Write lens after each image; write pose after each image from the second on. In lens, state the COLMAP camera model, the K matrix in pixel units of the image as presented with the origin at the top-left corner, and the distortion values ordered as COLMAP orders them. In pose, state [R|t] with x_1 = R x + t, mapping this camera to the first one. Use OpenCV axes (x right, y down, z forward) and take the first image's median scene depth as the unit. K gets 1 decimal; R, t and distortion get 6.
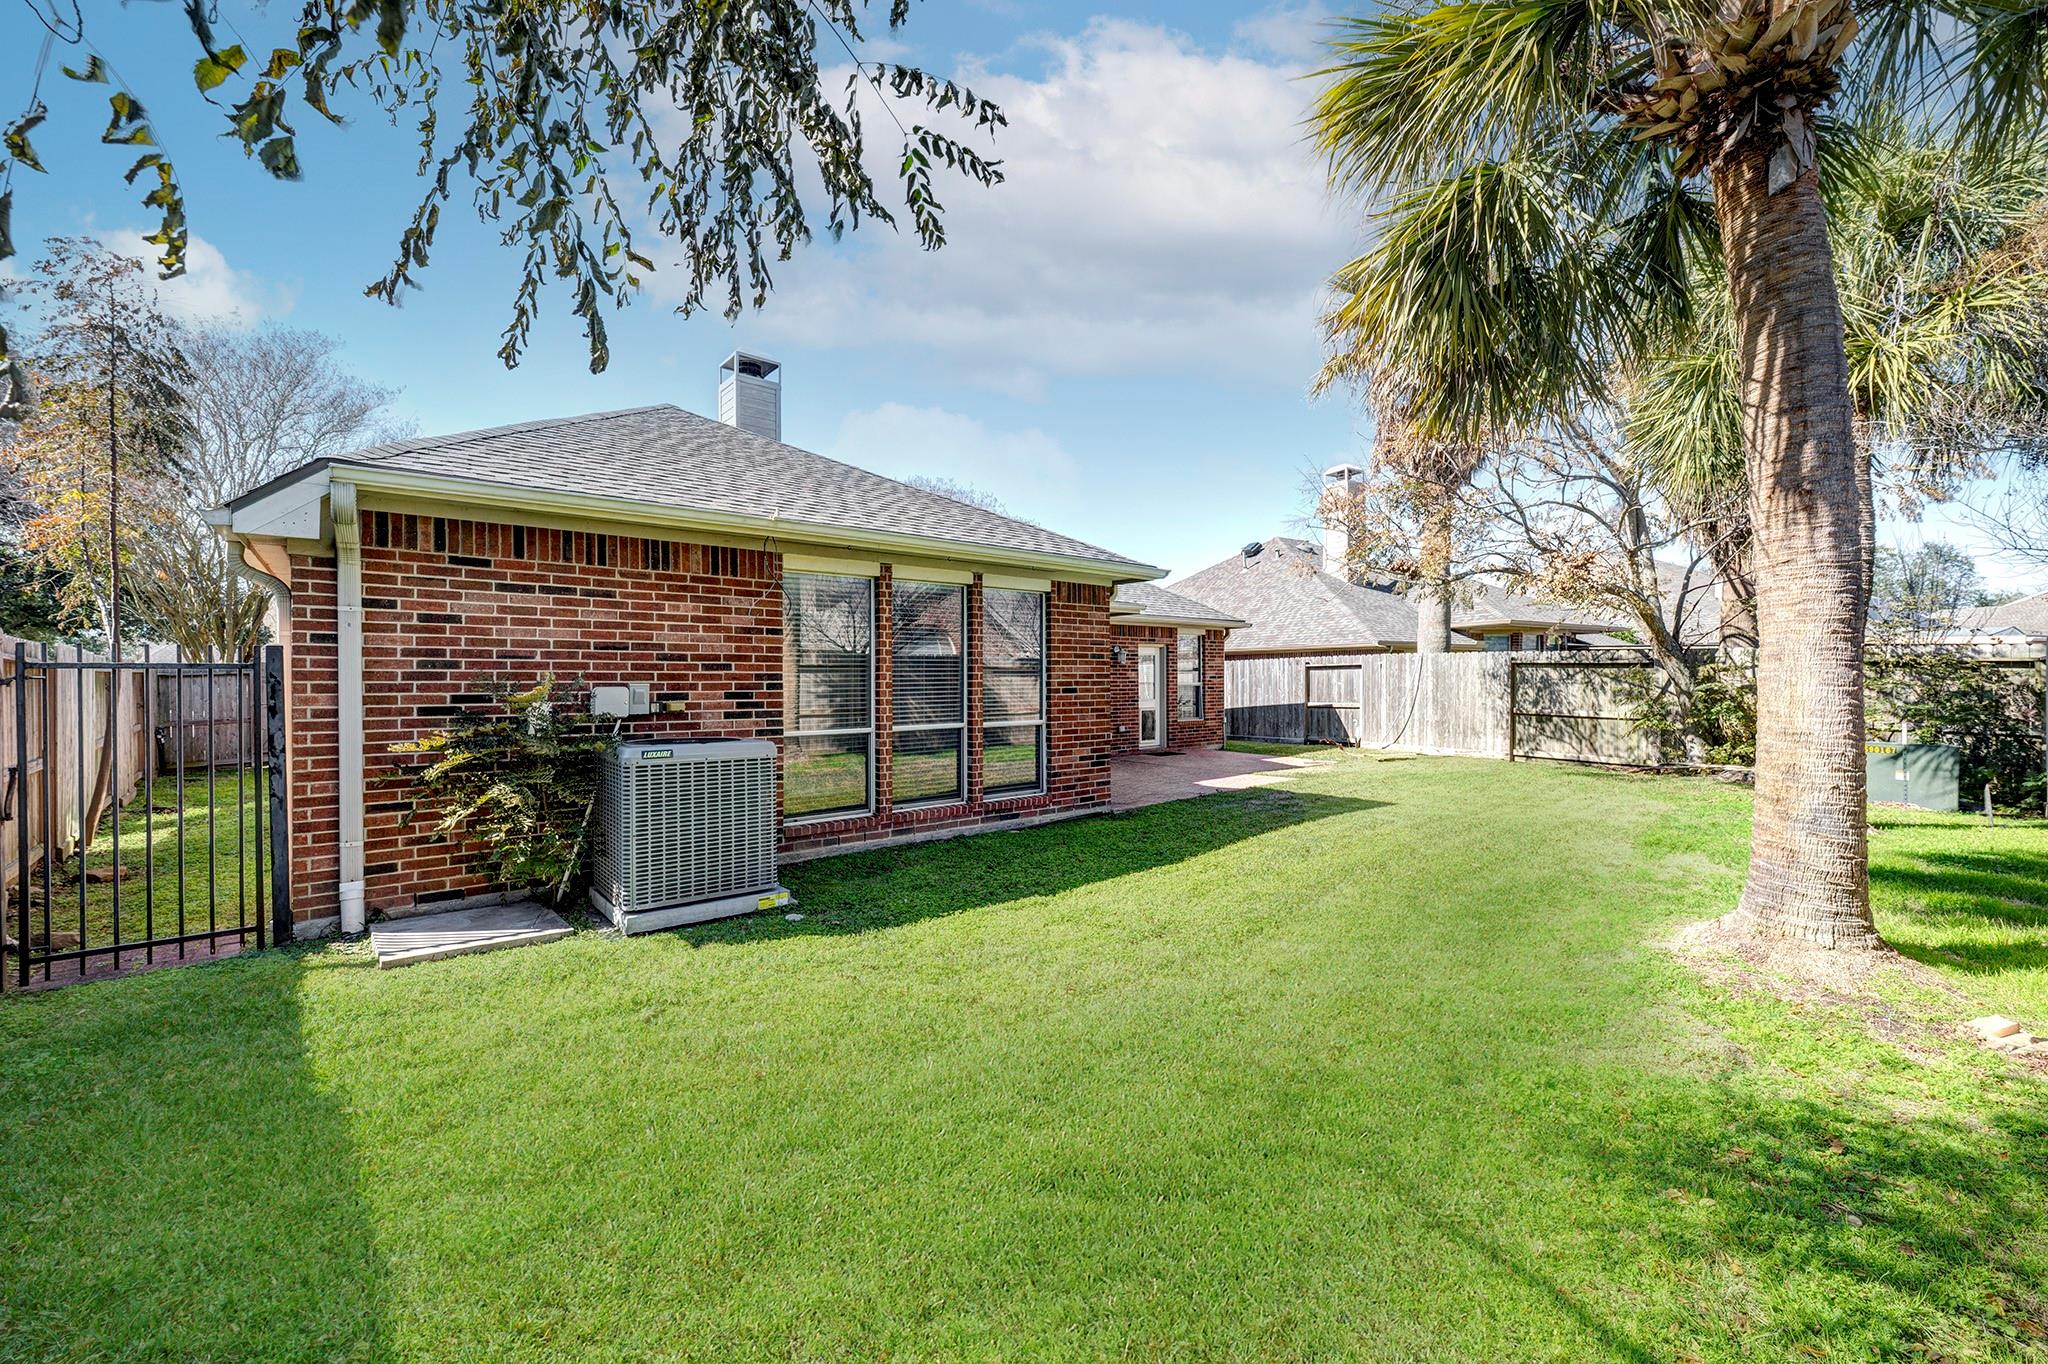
lens RADIAL K [[816.6, 0, 1026.6], [0, 816.6, 678.6], [0, 0, 1]] dist [-0.005649, 0.000092]
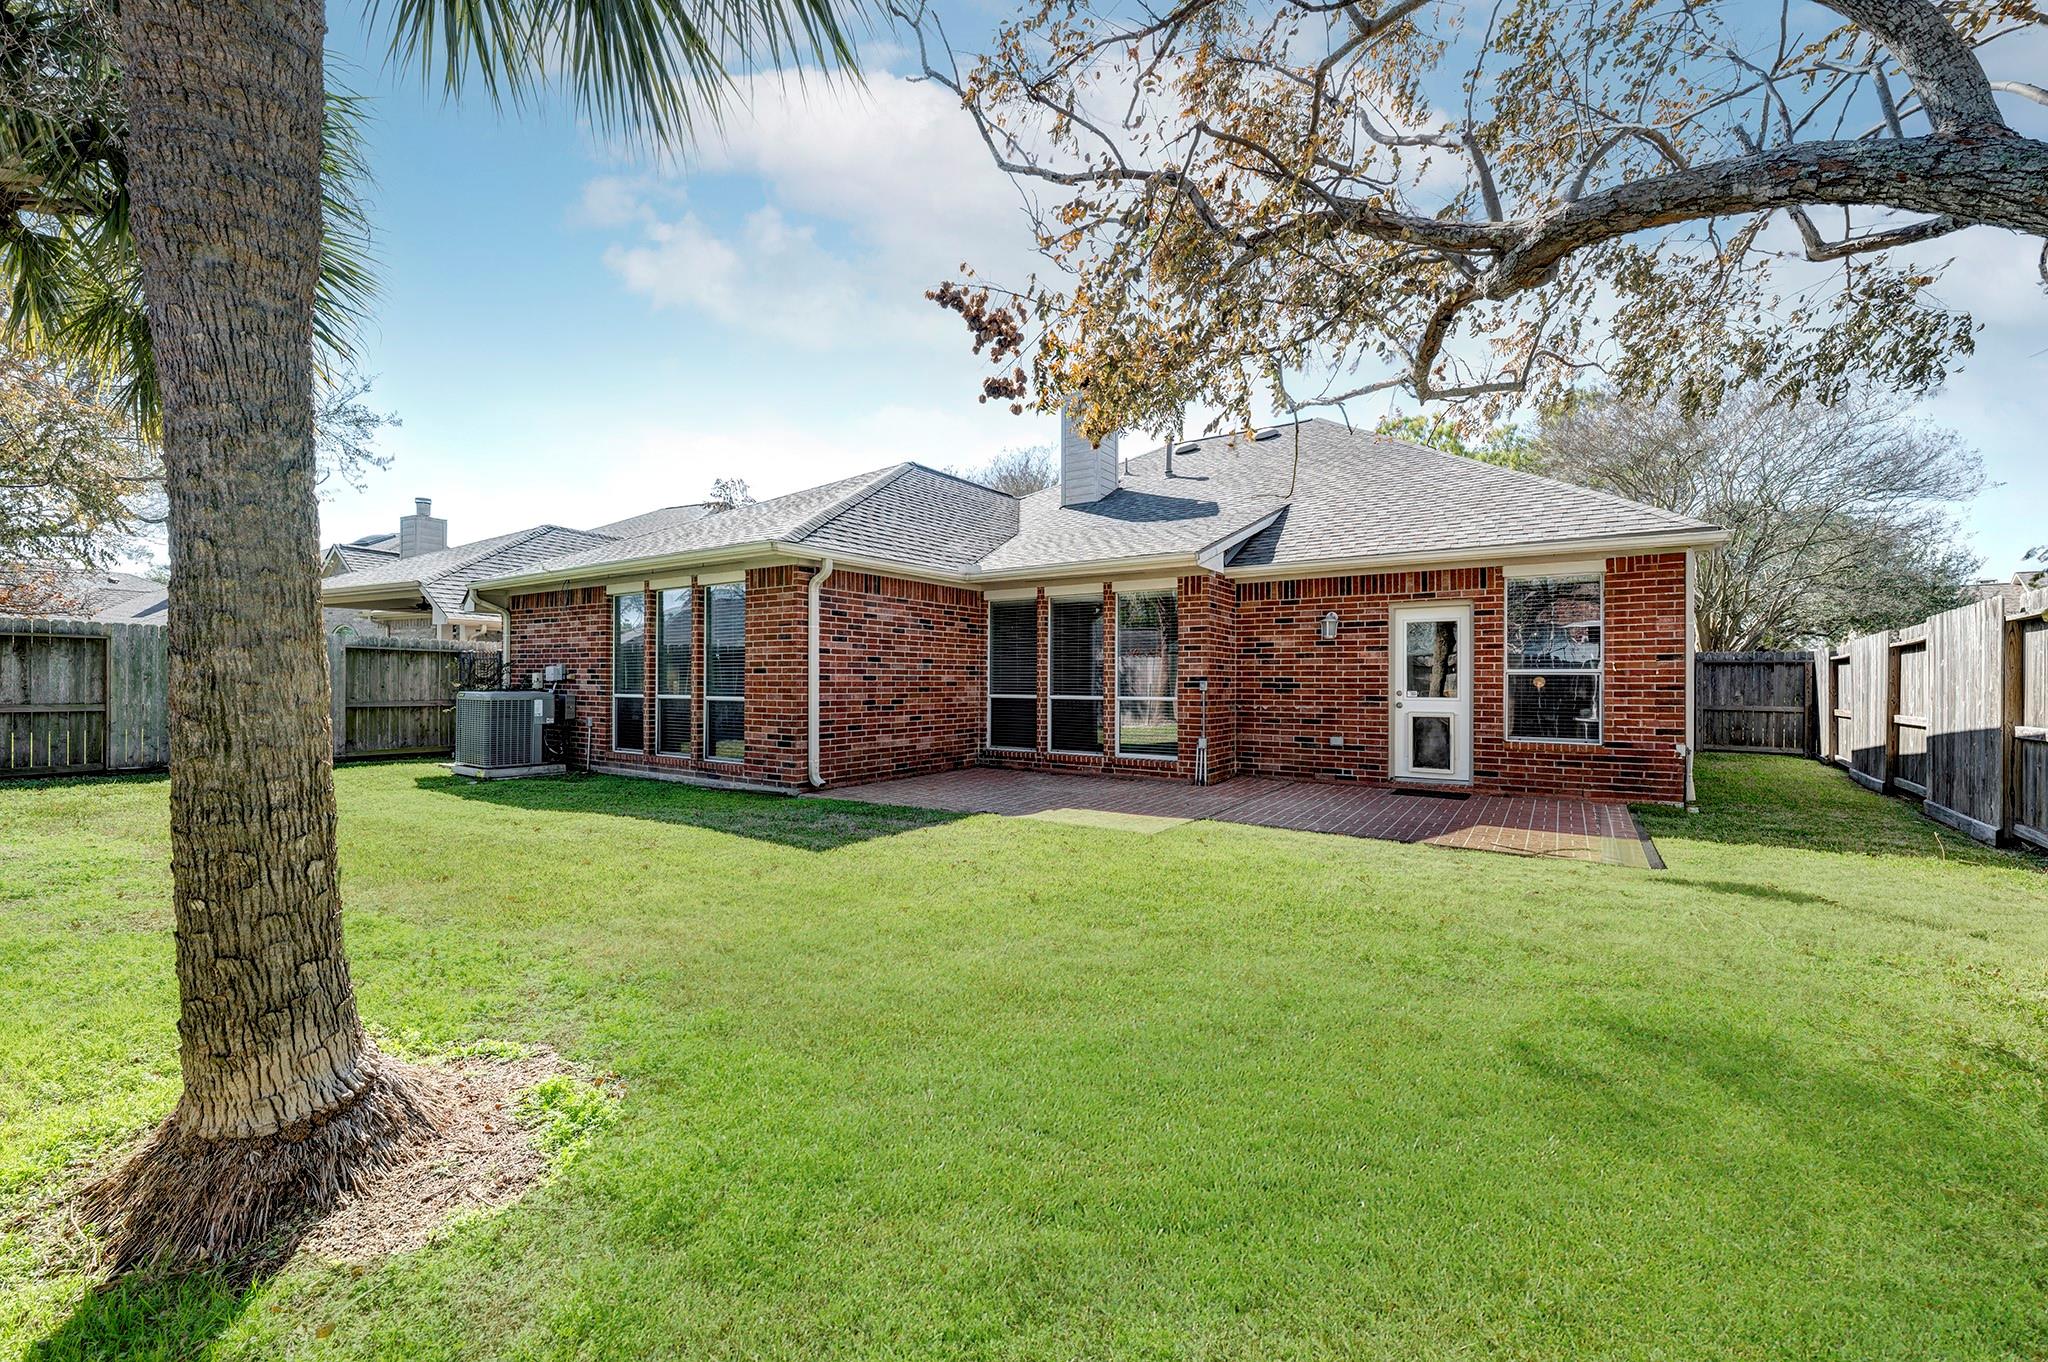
lens RADIAL K [[810.7, 0, 1025.5], [0, 810.7, 682.4], [0, 0, 1]] dist [0.009668, 0.000317]
pose [[0.276769, 0.008344, -0.960900, 1.153684], [-0.004176, 0.999963, 0.007481, 0.020267], [0.960927, 0.001942, 0.276794, 1.035755]]
